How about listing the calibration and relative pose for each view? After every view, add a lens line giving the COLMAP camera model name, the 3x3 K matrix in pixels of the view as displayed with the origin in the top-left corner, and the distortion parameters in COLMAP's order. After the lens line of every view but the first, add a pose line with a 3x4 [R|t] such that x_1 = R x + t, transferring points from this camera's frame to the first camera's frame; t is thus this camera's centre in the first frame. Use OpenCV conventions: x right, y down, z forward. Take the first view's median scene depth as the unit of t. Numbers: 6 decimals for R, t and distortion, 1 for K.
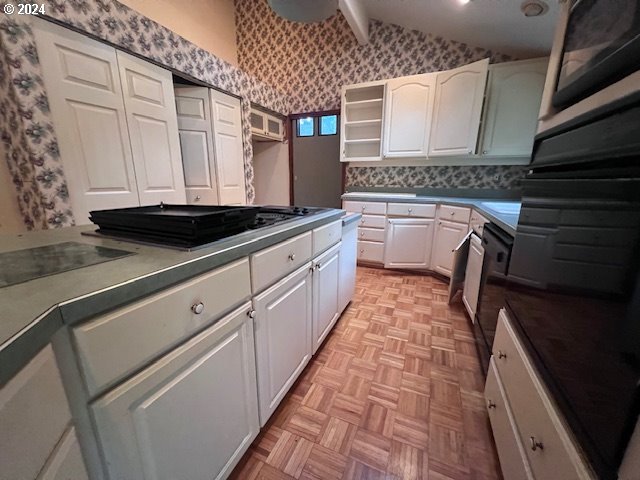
lens RADIAL K [[256.5, 0, 320.8], [0, 256.5, 241.7], [0, 0, 1]] dist [-0.002743, -0.000085]
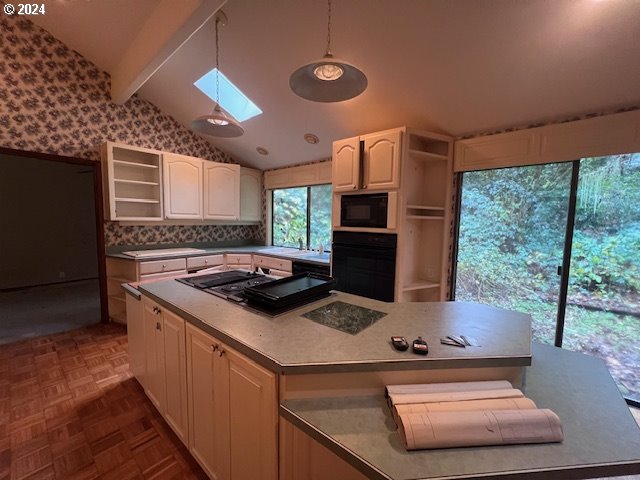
lens RADIAL K [[256.5, 0, 320.8], [0, 256.5, 241.7], [0, 0, 1]] dist [-0.002743, -0.000085]
pose [[0.281548, -0.086529, 0.955638, -0.576129], [0.212606, 0.976797, 0.025807, -0.112542], [-0.935697, 0.195908, 0.293412, 0.083194]]
